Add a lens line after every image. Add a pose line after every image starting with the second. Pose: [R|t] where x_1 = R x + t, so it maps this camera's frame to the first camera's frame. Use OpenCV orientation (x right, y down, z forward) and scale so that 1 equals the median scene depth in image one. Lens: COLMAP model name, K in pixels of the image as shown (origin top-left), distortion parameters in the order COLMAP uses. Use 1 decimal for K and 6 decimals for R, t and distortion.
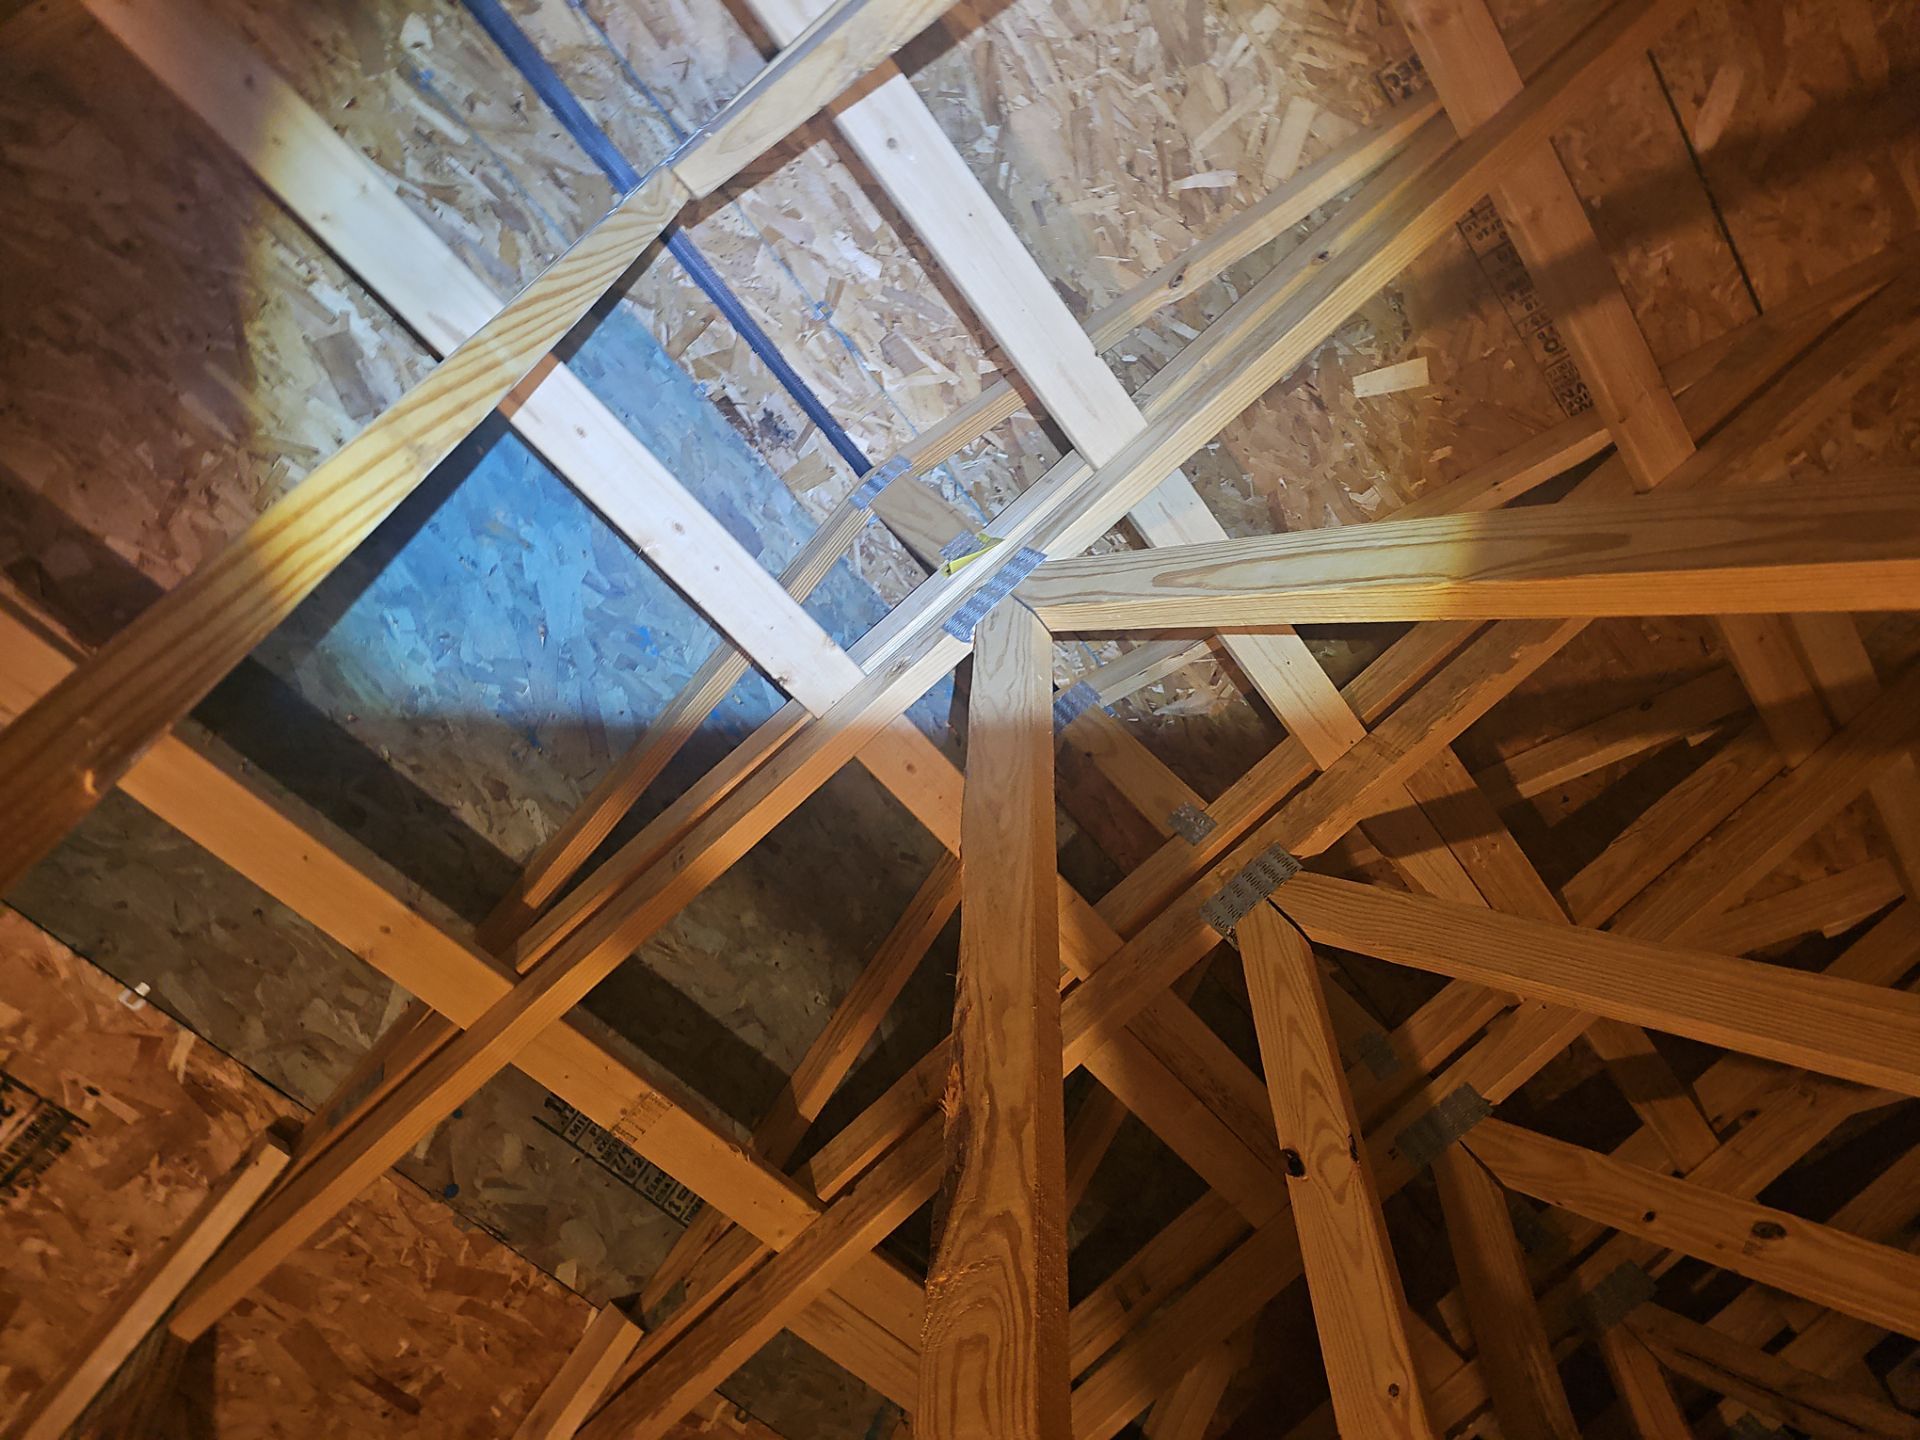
lens RADIAL K [[1286.6, 0, 957.8], [0, 1286.6, 728.5], [0, 0, 1]] dist [0.015846, -0.001630]
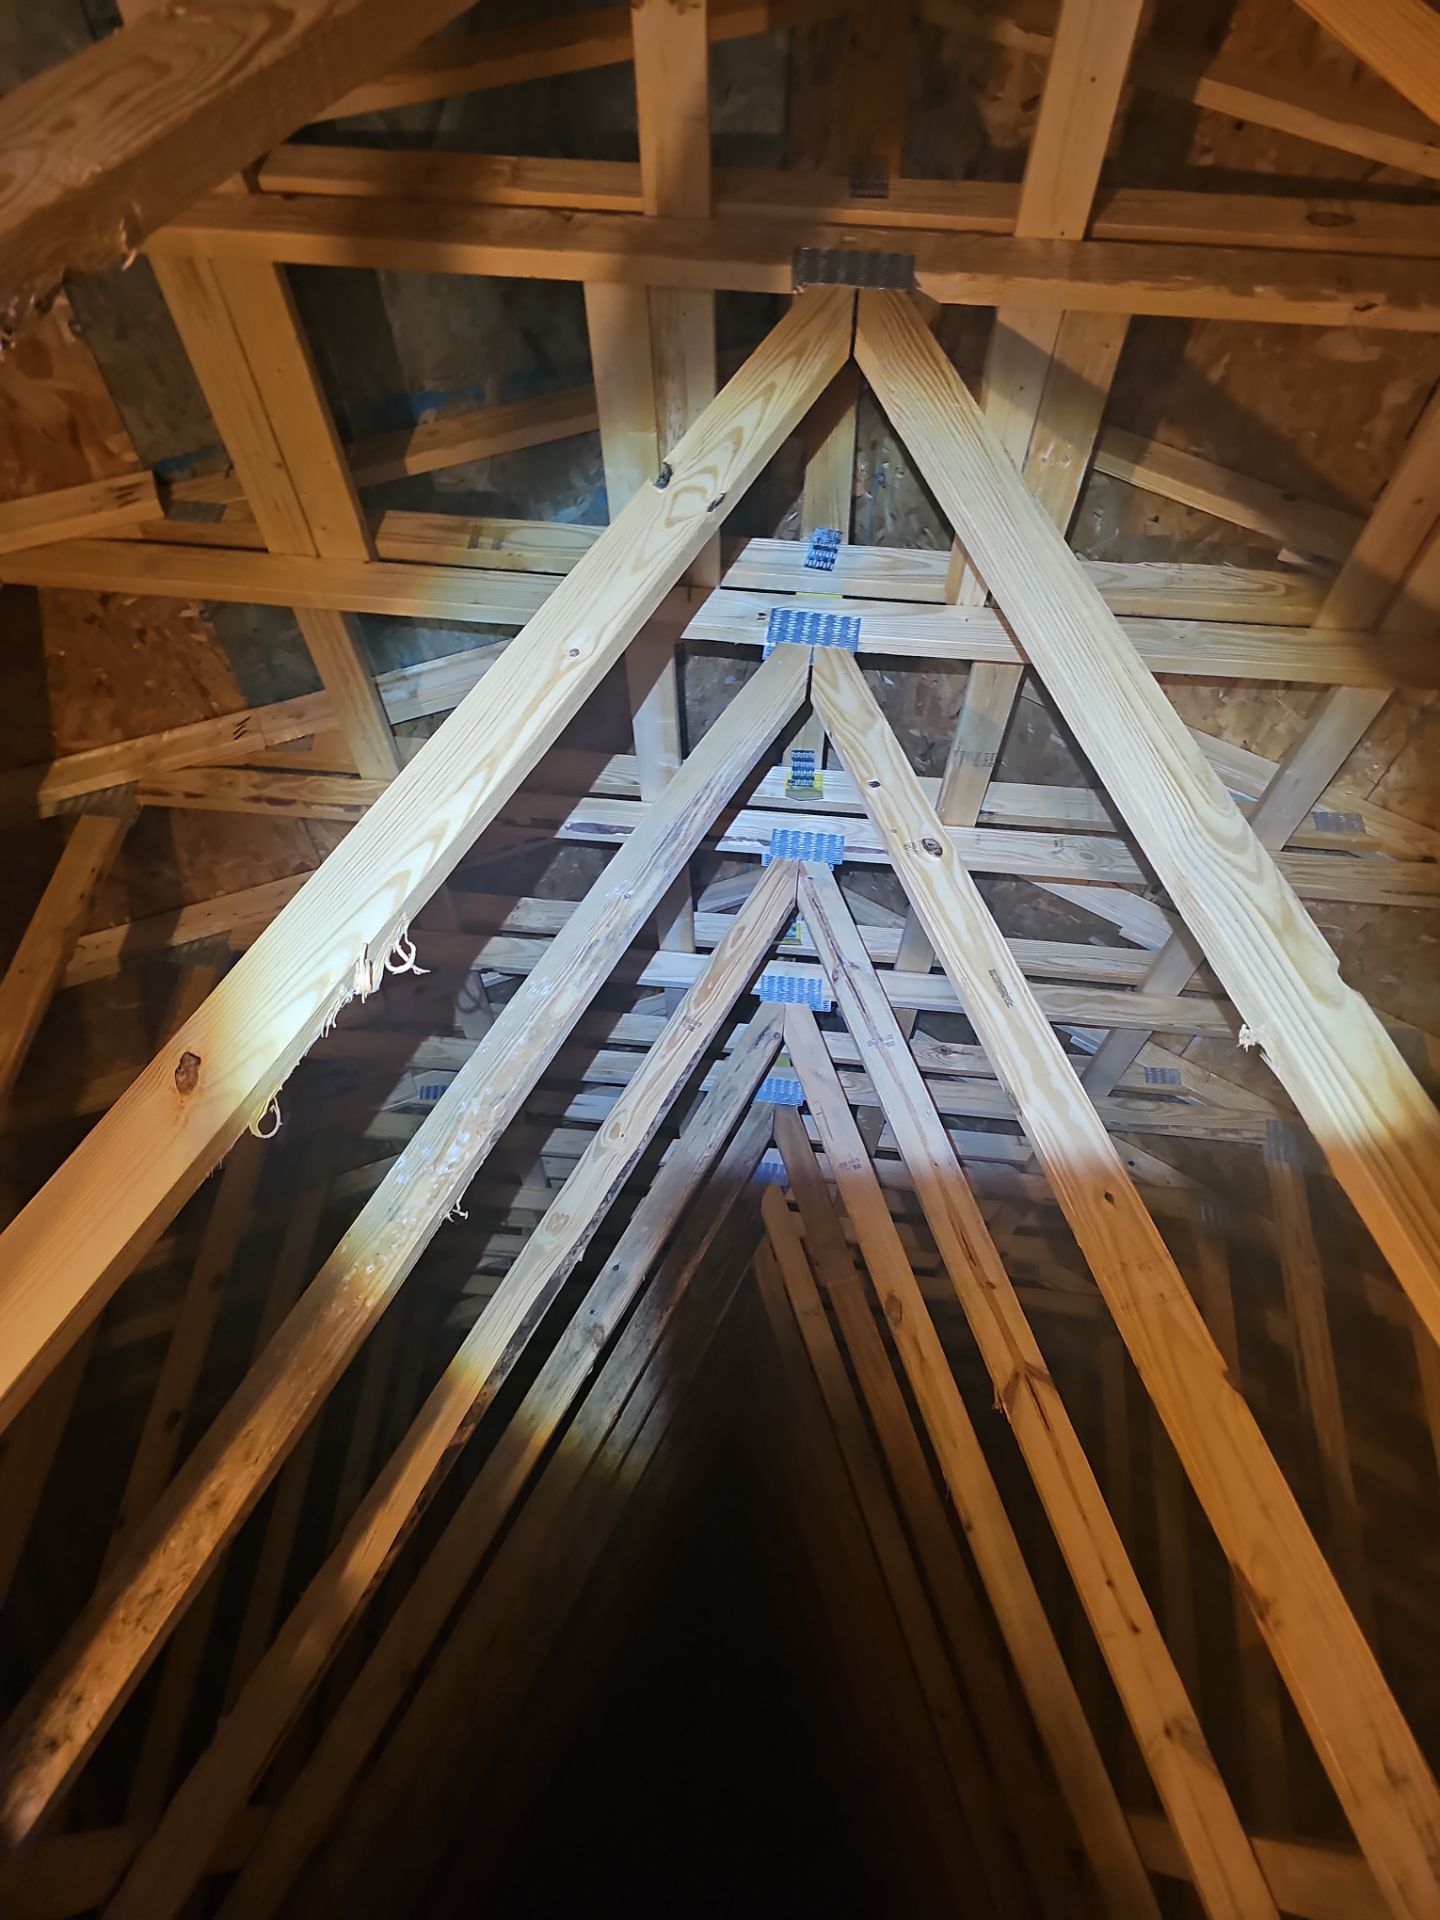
lens RADIAL K [[1286.6, 0, 720.0], [0, 1286.6, 960.0], [0, 0, 1]] dist [0.015846, -0.001630]
pose [[0.715211, 0.608157, 0.344410, 0.151053], [-0.696100, 0.575711, 0.428953, 0.083620], [0.062590, -0.546536, 0.835093, -0.006632]]
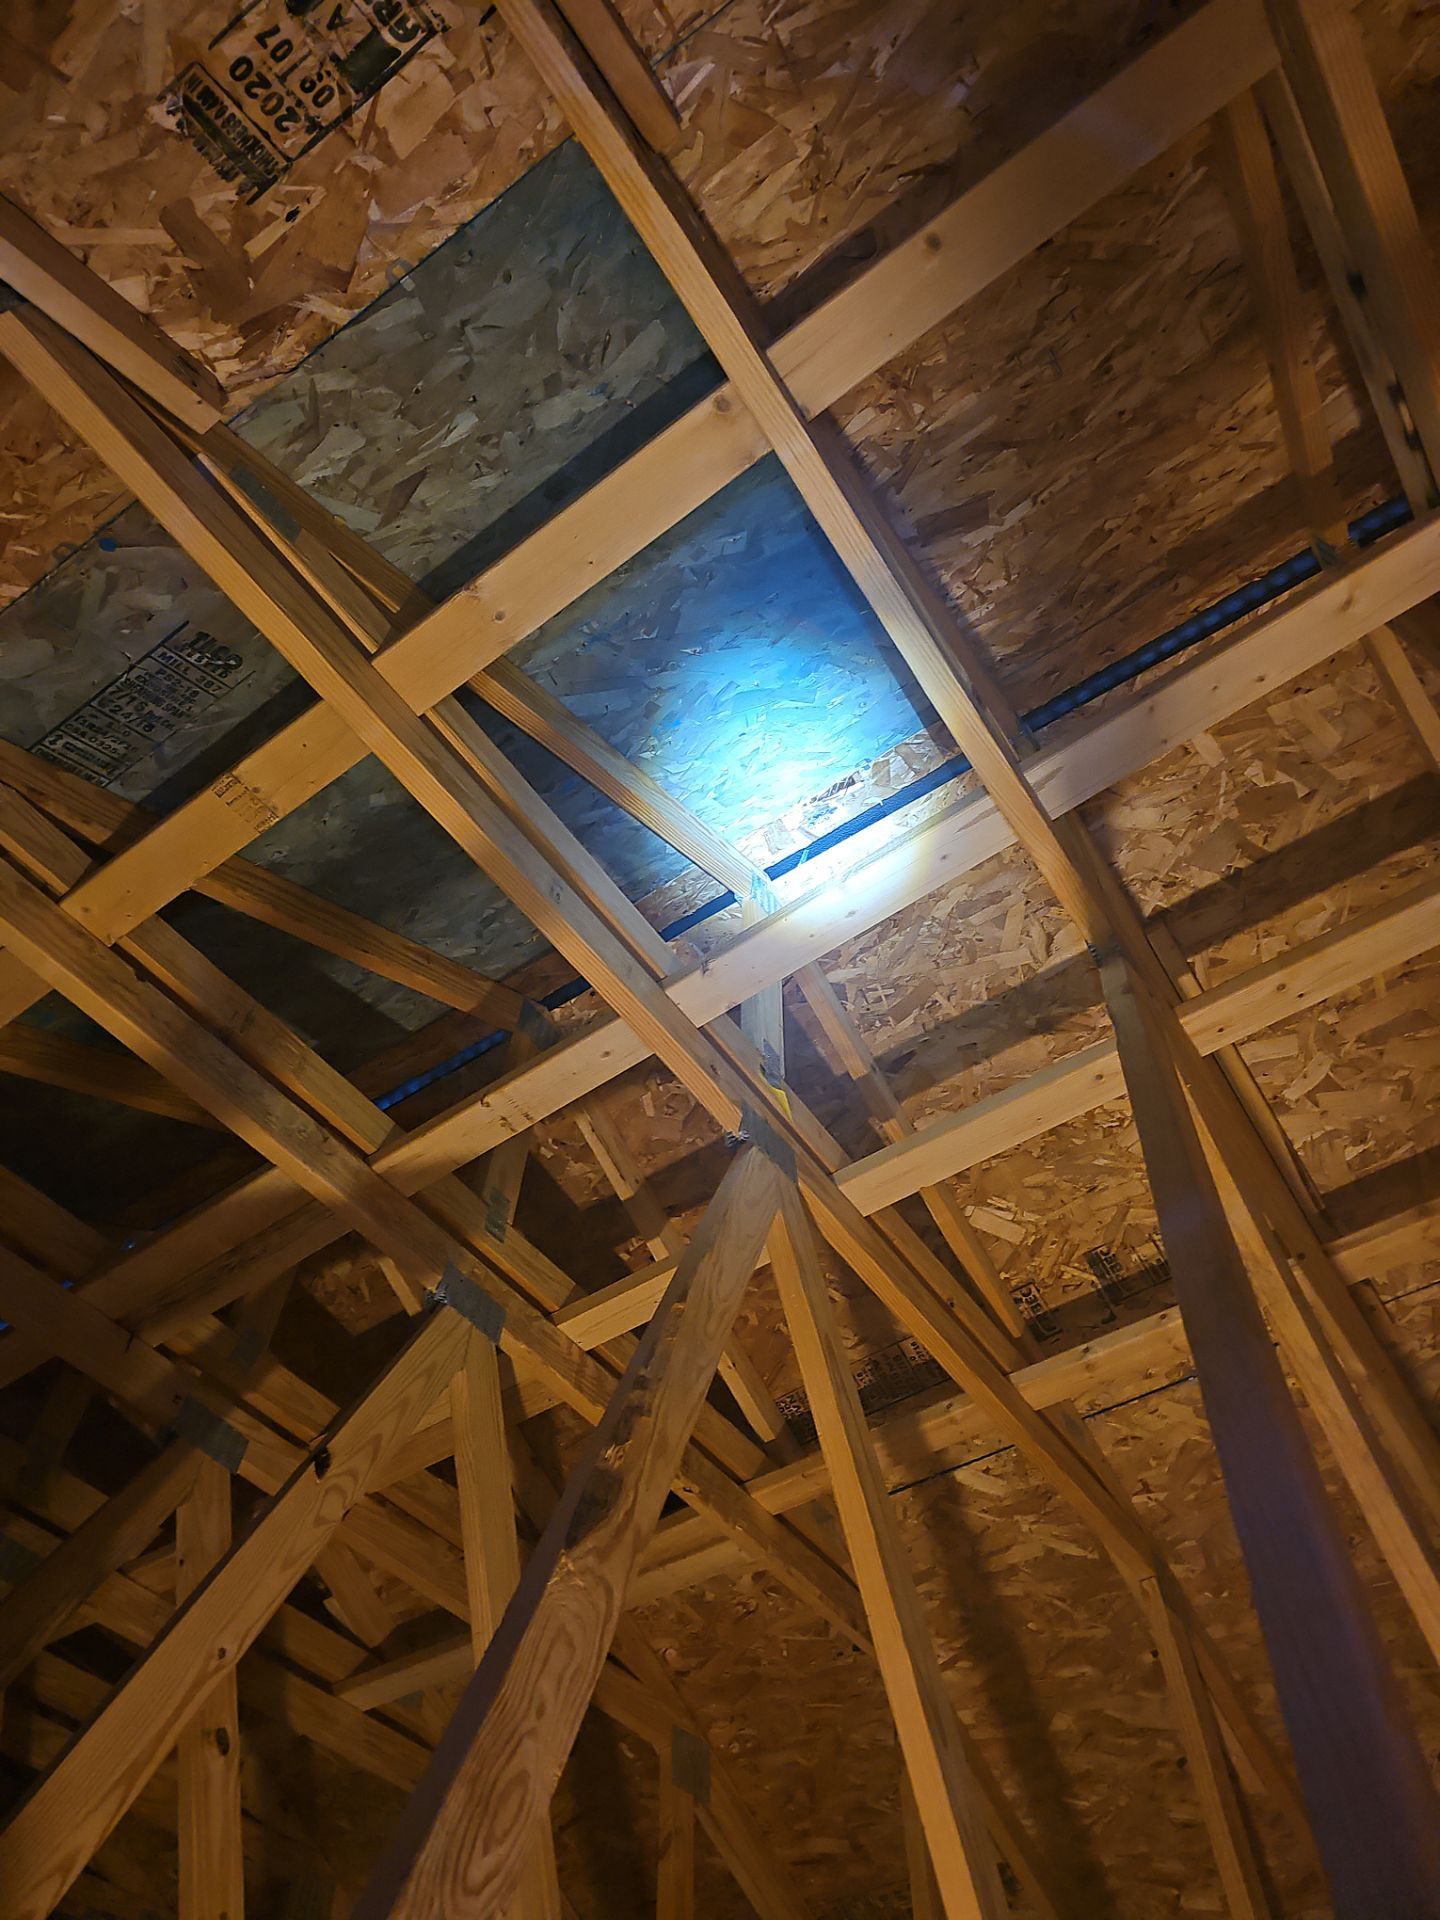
lens RADIAL K [[1294.4, 0, 720.0], [0, 1294.4, 960.0], [0, 0, 1]] dist [0.026174, -0.002550]
pose [[-0.075876, 0.938457, 0.336958, -0.497775], [-0.924974, 0.059957, -0.375271, 0.353241], [-0.372378, -0.340151, 0.863500, 0.006016]]
